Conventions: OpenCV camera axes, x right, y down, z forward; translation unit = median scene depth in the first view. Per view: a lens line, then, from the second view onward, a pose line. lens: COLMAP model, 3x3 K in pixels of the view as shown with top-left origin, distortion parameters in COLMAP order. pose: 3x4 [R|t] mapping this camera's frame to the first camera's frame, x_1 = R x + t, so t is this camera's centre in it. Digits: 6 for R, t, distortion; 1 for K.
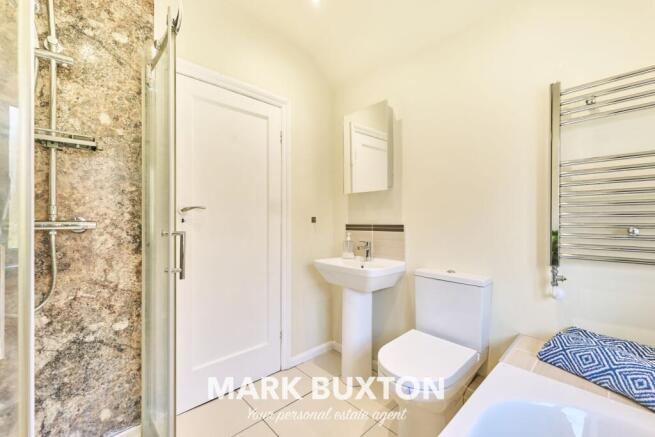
lens RADIAL K [[268.3, 0, 328.3], [0, 268.3, 220.3], [0, 0, 1]] dist [-0.003322, 0.000135]
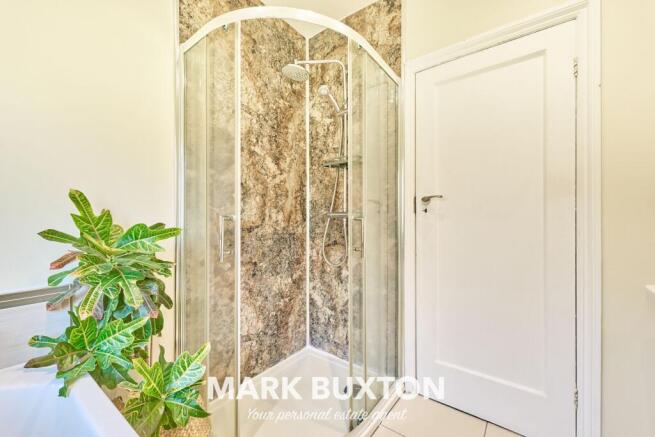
lens RADIAL K [[268.3, 0, 327.9], [0, 268.3, 219.1], [0, 0, 1]] dist [-0.003322, 0.000135]
pose [[0.158352, -0.006920, -0.987358, 0.359346], [0.003639, 0.999973, -0.006425, 0.034324], [0.987376, -0.002575, 0.158373, 0.397830]]
